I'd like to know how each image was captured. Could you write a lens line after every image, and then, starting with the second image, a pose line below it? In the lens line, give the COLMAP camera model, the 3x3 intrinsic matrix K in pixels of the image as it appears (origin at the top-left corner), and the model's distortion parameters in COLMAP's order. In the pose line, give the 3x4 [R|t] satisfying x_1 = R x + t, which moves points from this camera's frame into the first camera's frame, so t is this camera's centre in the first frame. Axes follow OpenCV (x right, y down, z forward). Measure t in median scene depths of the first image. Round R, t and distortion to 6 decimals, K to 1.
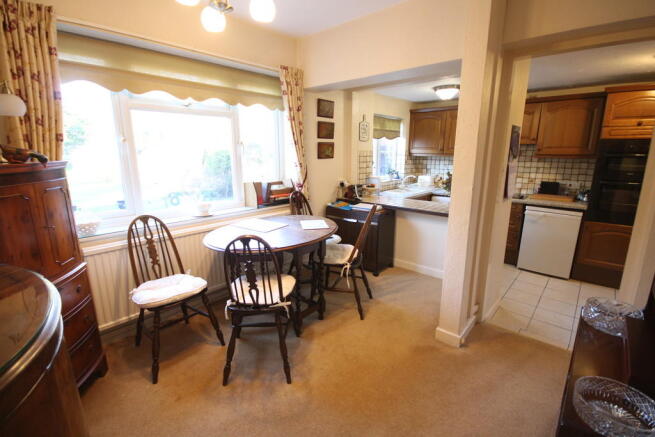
lens RADIAL K [[309.0, 0, 324.2], [0, 309.0, 219.6], [0, 0, 1]] dist [0.005391, -0.000748]
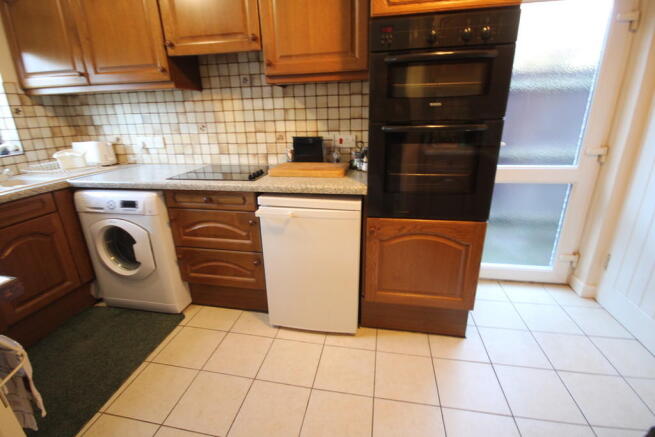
lens RADIAL K [[309.0, 0, 325.2], [0, 309.0, 218.1], [0, 0, 1]] dist [0.005391, -0.000748]
pose [[0.856302, -0.190982, 0.479867, 0.507258], [0.140653, 0.980234, 0.139133, -0.060667], [-0.496954, -0.051645, 0.866239, 0.566381]]
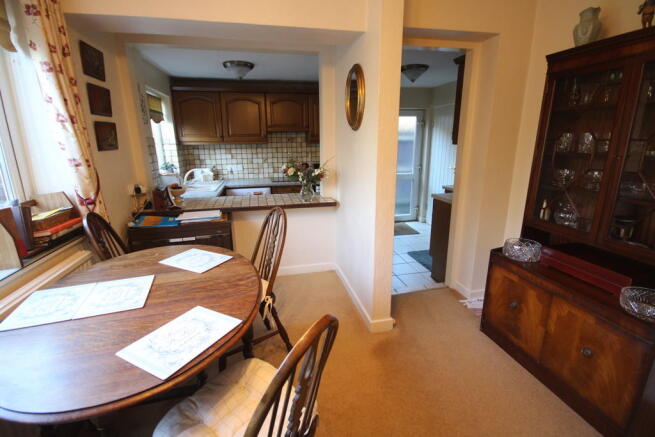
lens RADIAL K [[309.0, 0, 326.7], [0, 309.0, 215.5], [0, 0, 1]] dist [0.005391, -0.000748]
pose [[0.571118, -0.204066, 0.795099, -0.236546], [0.192118, 0.974934, 0.112223, -0.058766], [-0.798070, 0.088661, 0.596007, 0.307600]]
